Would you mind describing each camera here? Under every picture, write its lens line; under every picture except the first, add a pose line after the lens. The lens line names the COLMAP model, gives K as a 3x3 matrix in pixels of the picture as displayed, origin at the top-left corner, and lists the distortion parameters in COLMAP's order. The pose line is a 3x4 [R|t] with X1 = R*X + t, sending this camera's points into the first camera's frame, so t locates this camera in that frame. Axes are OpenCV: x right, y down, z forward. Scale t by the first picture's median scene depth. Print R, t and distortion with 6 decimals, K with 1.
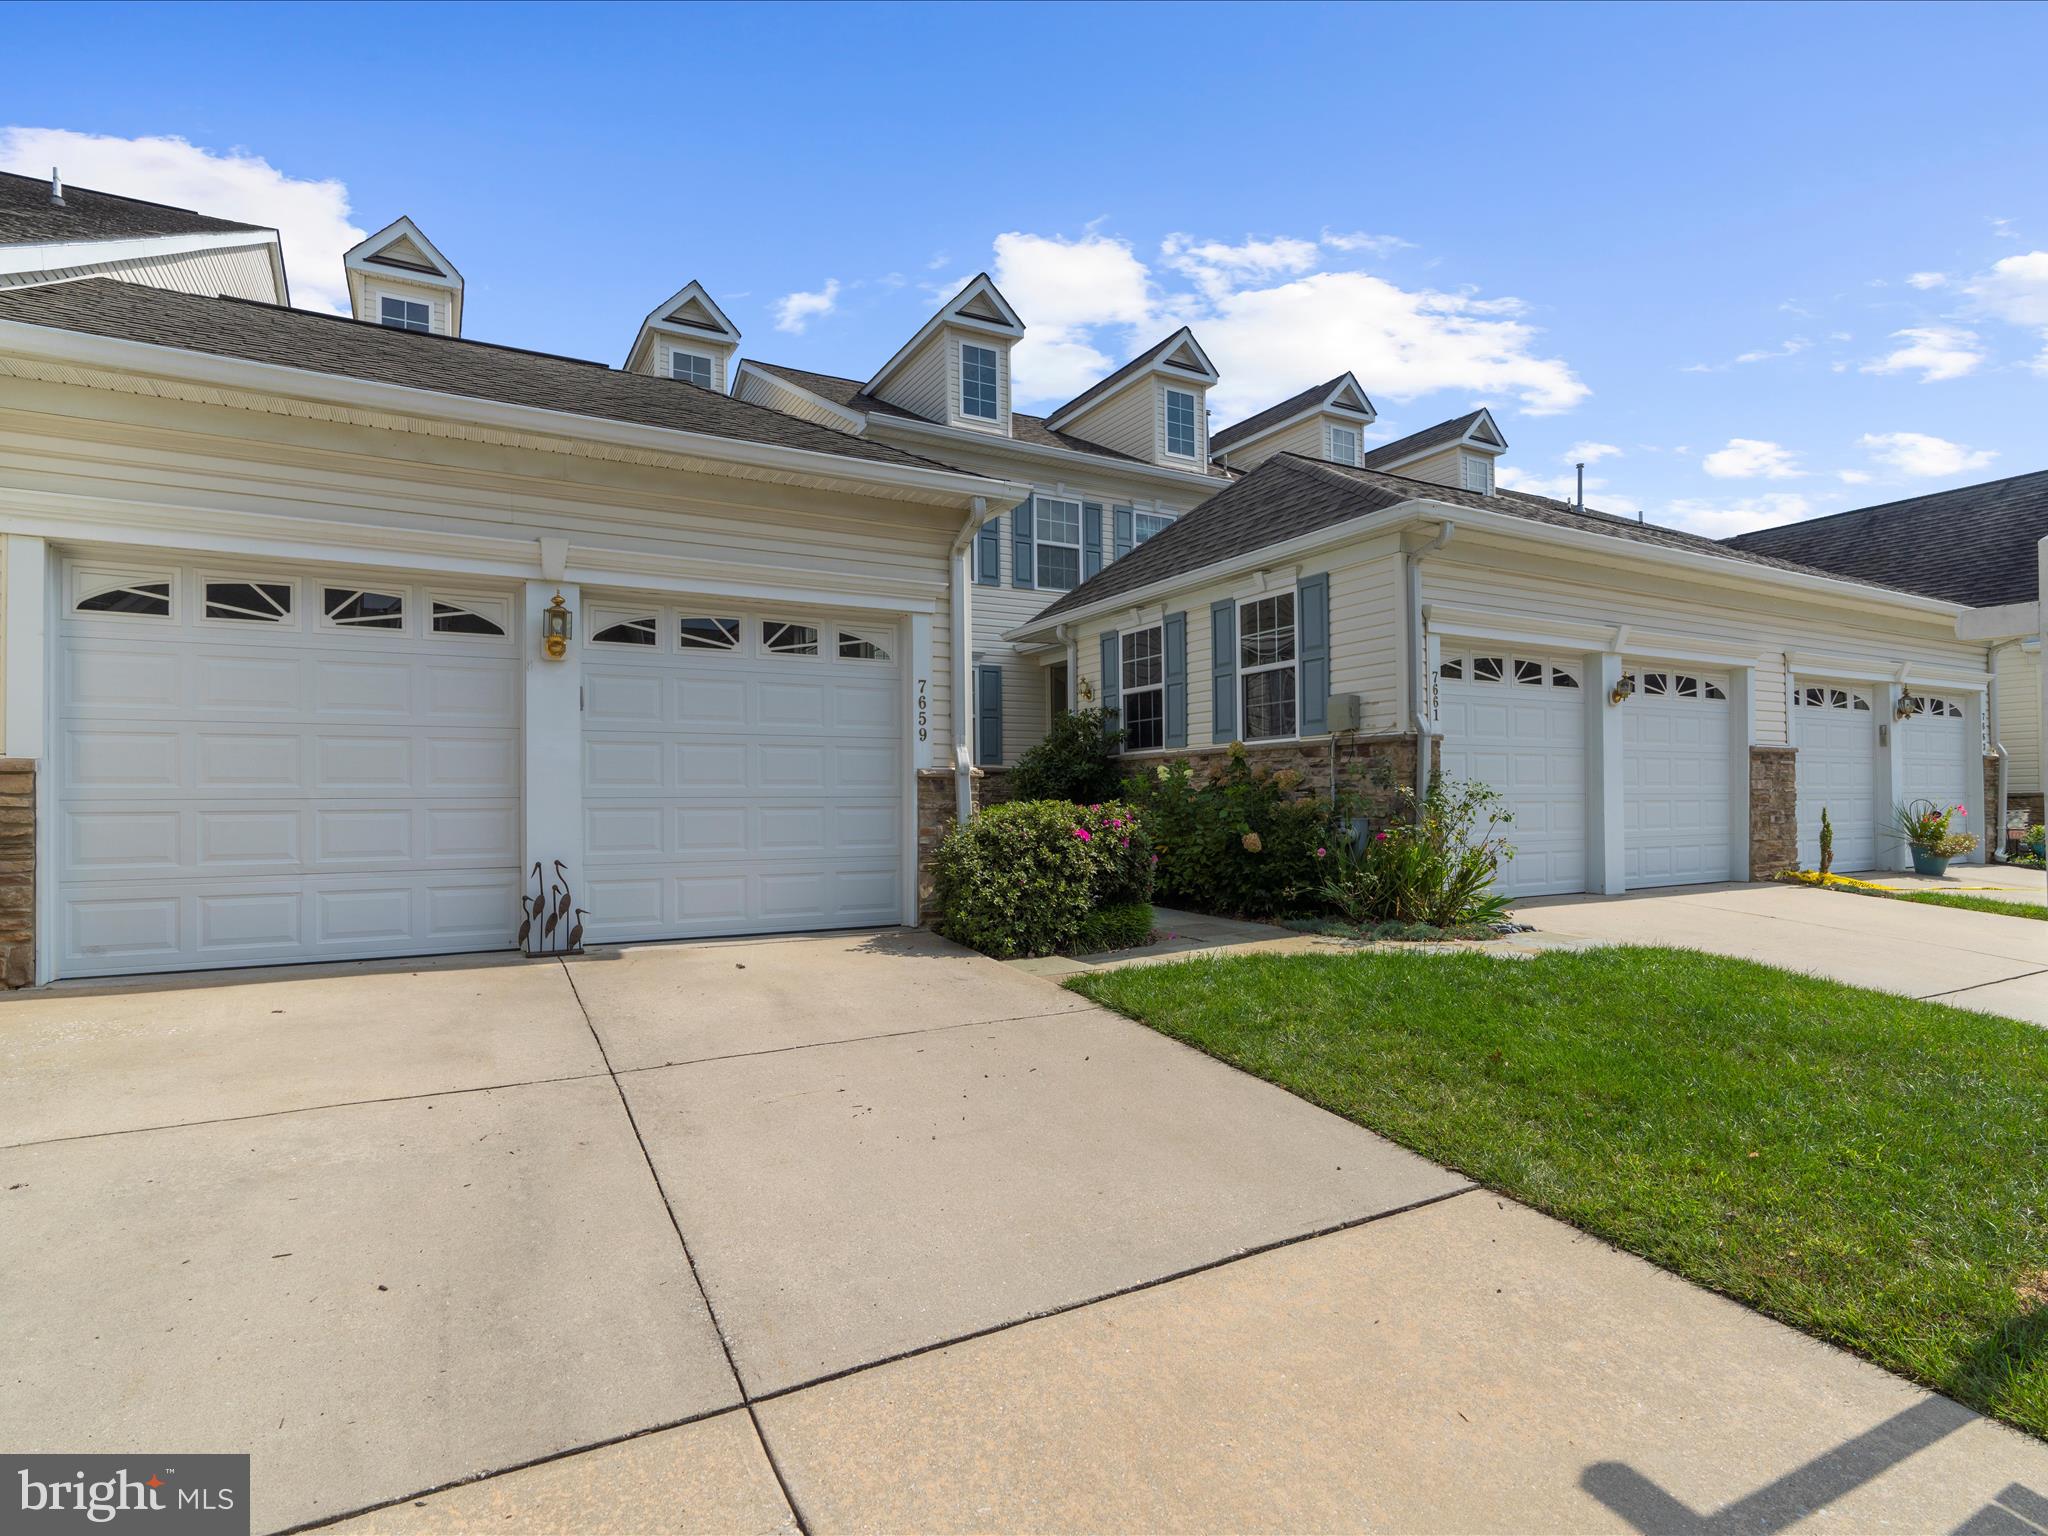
lens RADIAL K [[1058.9, 0, 1024.0], [0, 1058.9, 768.0], [0, 0, 1]] dist [-0.009565, 0.002120]
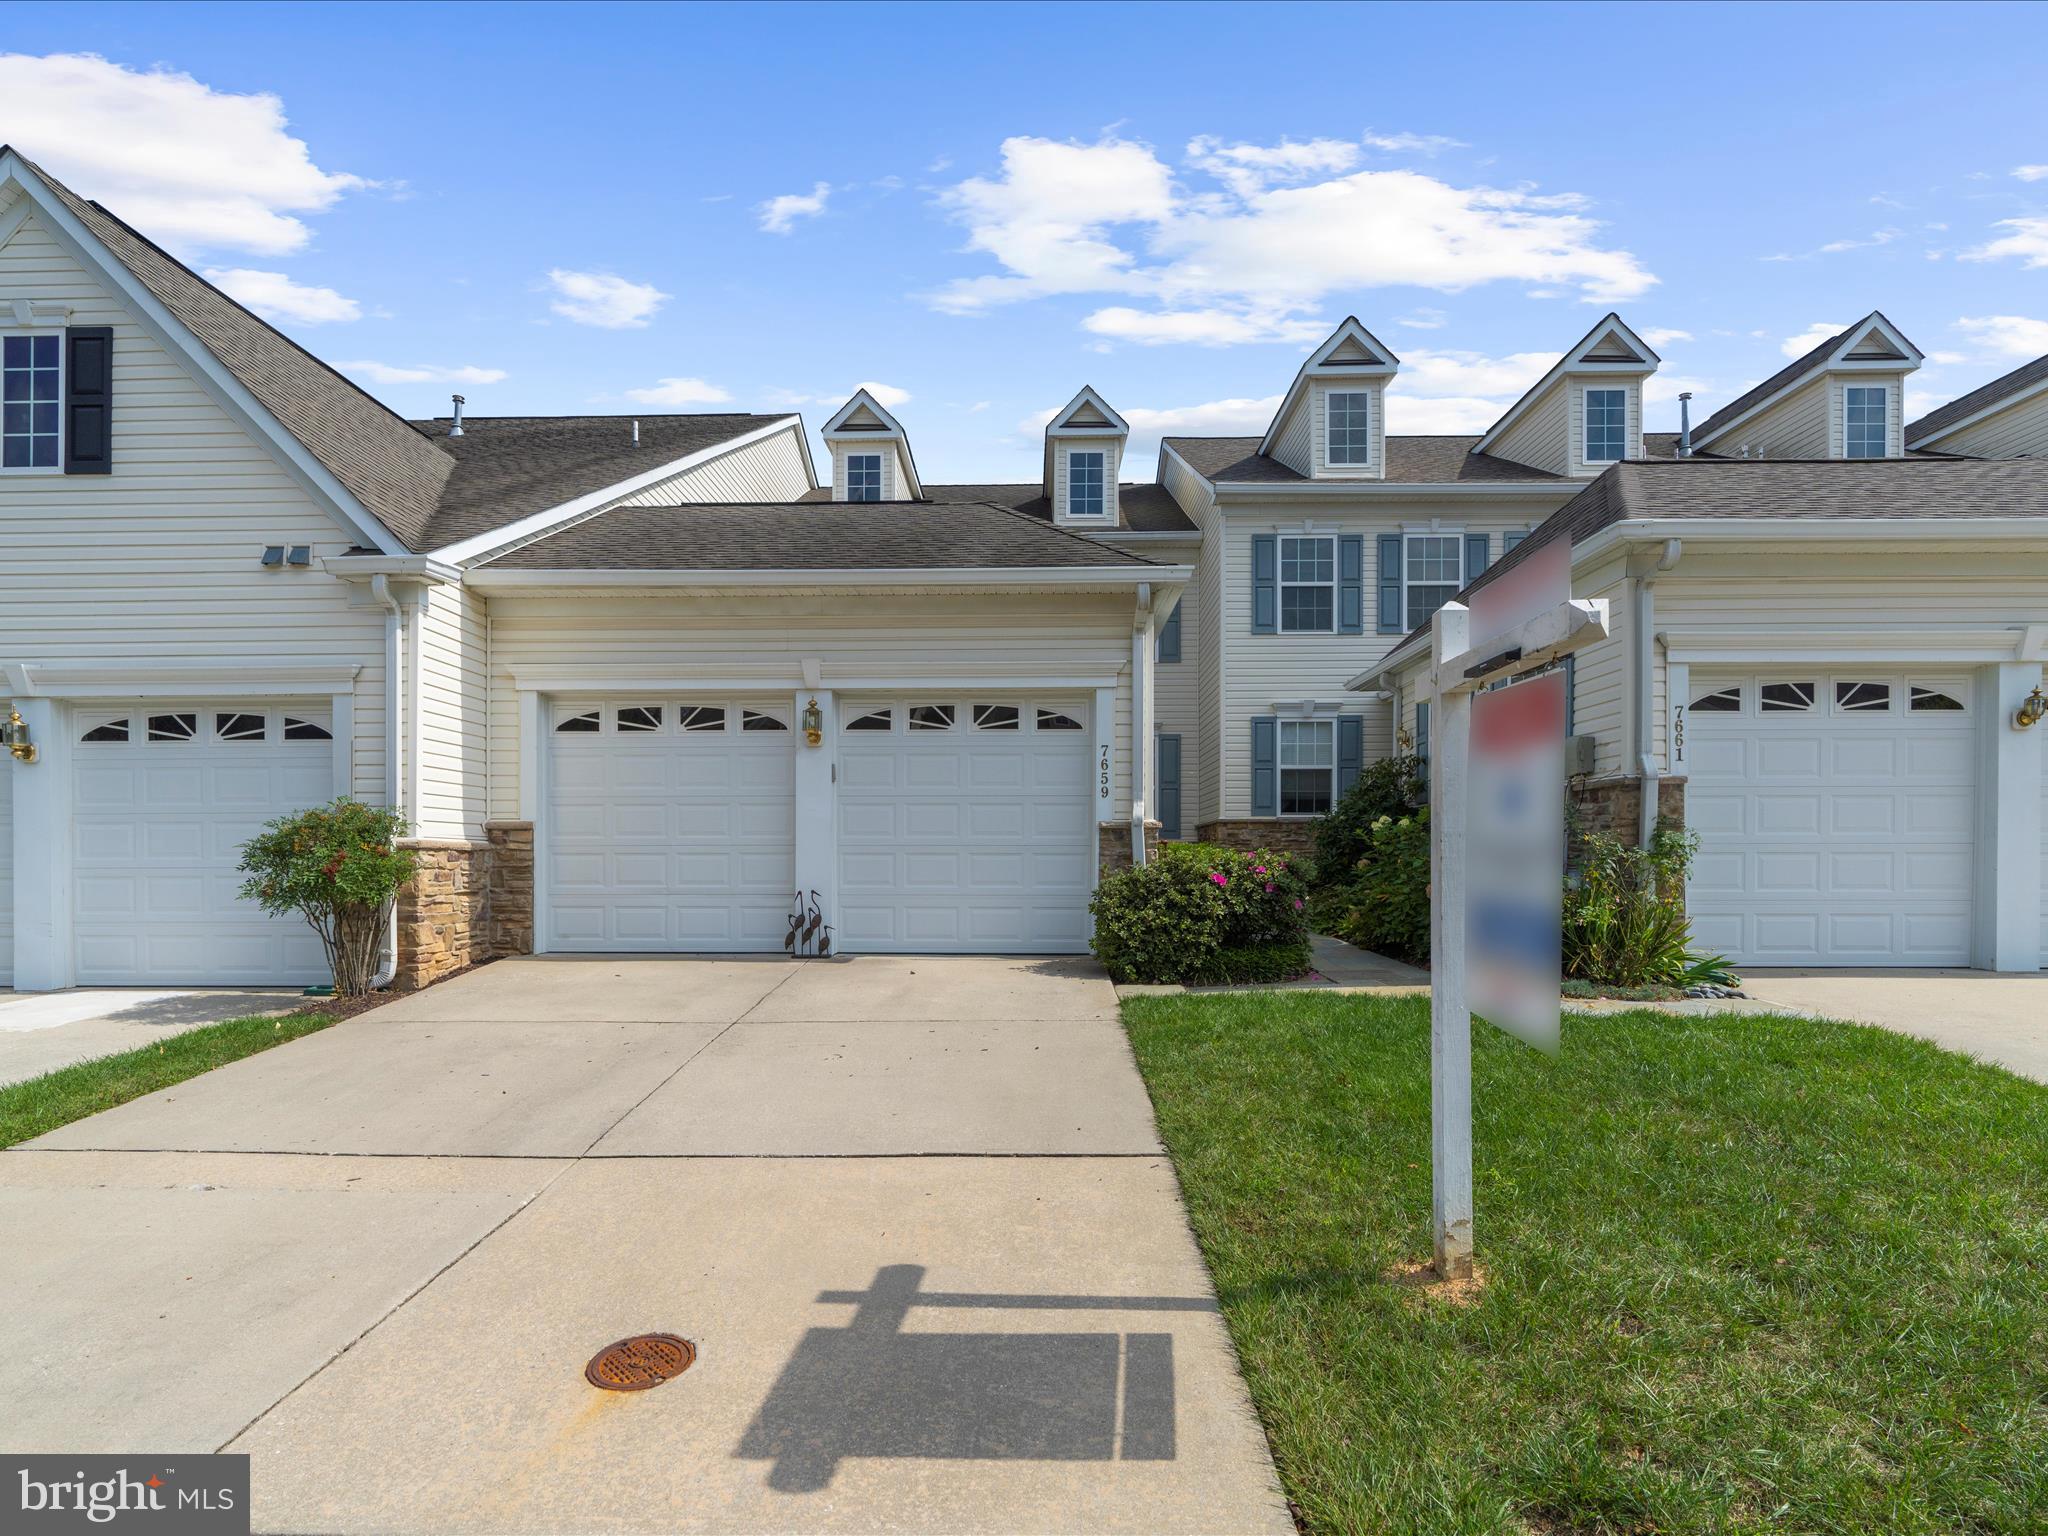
lens RADIAL K [[1099.0, 0, 1020.4], [0, 1099.0, 832.8], [0, 0, 1]] dist [-0.006216, -0.000105]
pose [[0.862516, -0.005150, -0.506004, 0.437652], [0.011005, 0.999903, 0.008583, 0.002080], [0.505911, -0.012971, 0.862488, -0.091817]]
